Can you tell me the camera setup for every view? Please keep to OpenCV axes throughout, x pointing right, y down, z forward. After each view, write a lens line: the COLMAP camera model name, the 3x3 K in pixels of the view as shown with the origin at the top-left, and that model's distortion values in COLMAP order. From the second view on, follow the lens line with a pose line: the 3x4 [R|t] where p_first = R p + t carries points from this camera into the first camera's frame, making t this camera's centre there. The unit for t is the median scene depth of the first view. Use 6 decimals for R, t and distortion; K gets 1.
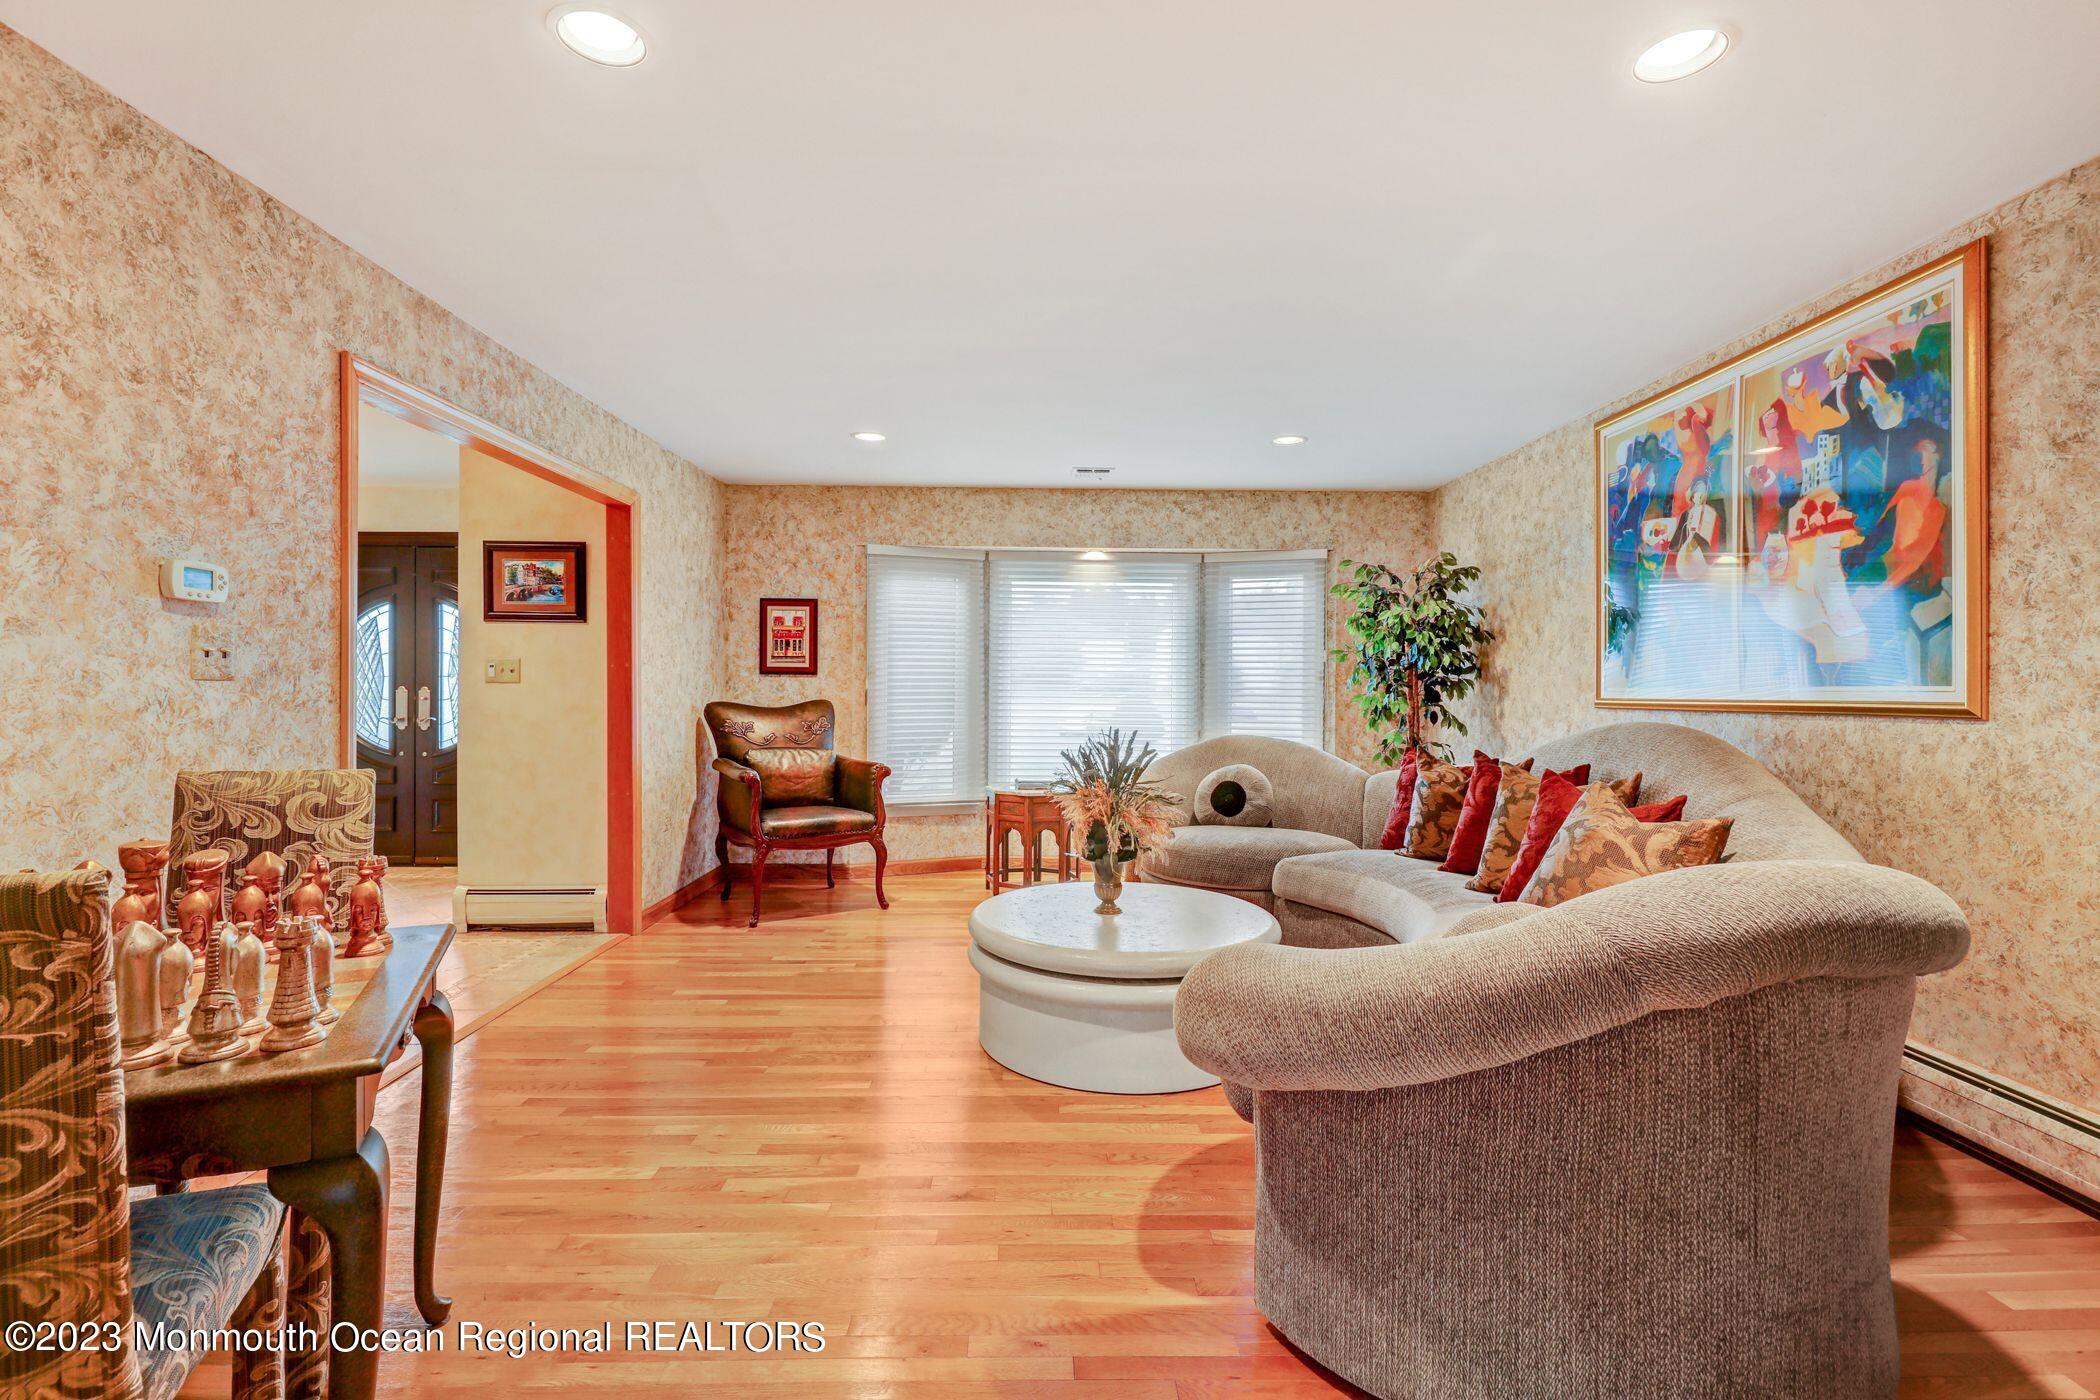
lens RADIAL K [[968.8, 0, 1051.4], [0, 968.8, 690.7], [0, 0, 1]] dist [-0.003123, 0.000548]
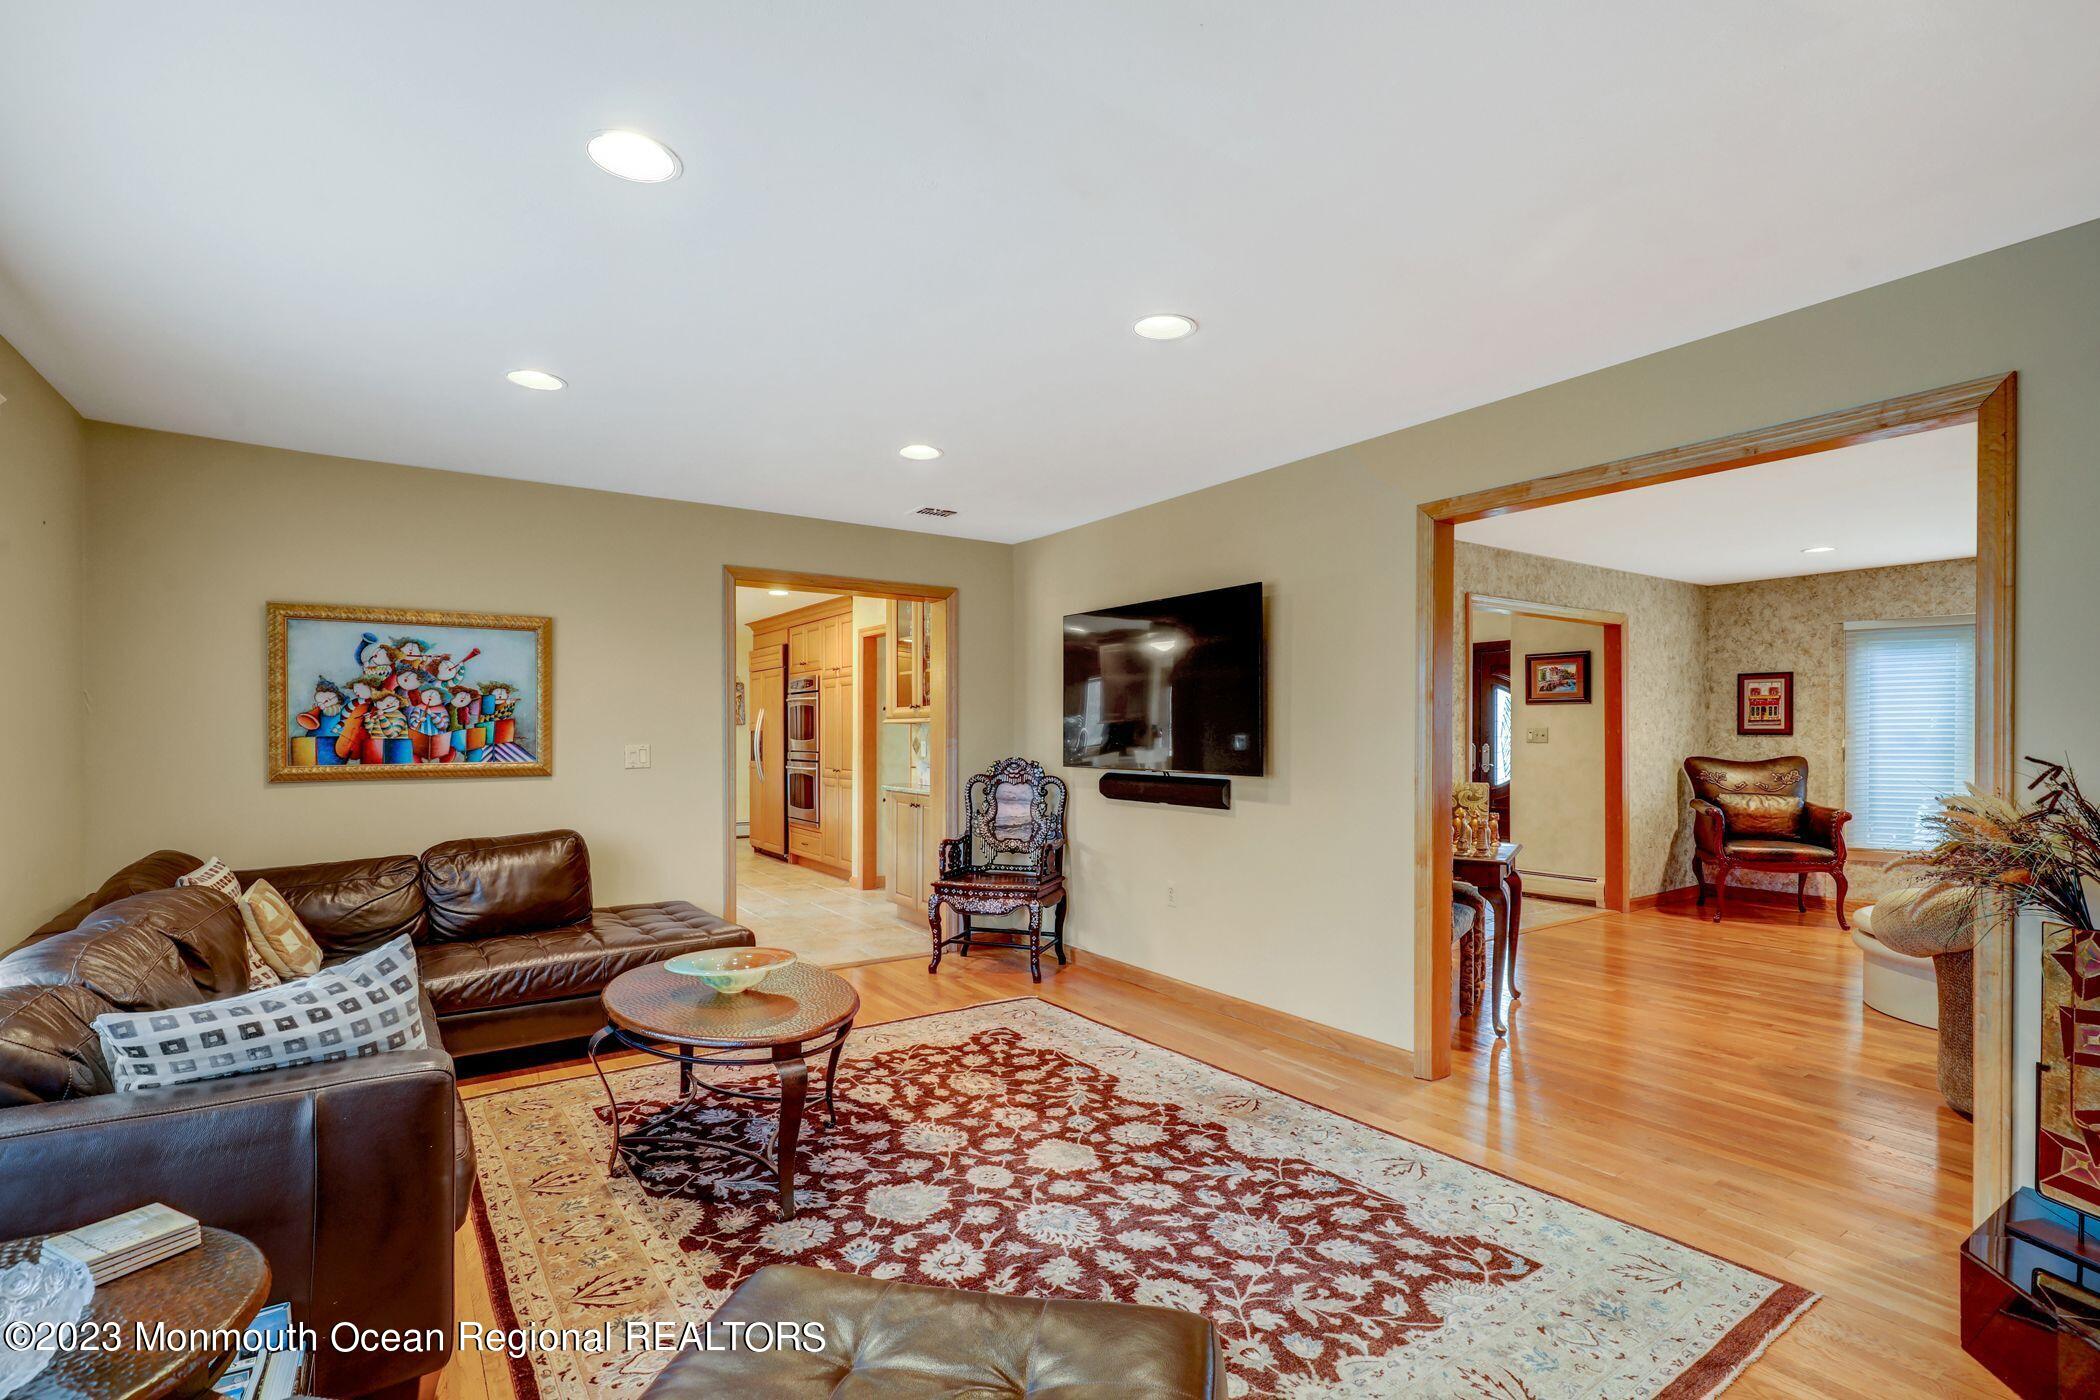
lens RADIAL K [[968.8, 0, 1050.7], [0, 968.8, 737.9], [0, 0, 1]] dist [-0.003123, 0.000548]
pose [[0.558811, -0.001601, -0.829294, 0.252618], [-0.001257, 0.999995, -0.002778, -0.009028], [0.829294, 0.002595, 0.558806, -0.456911]]
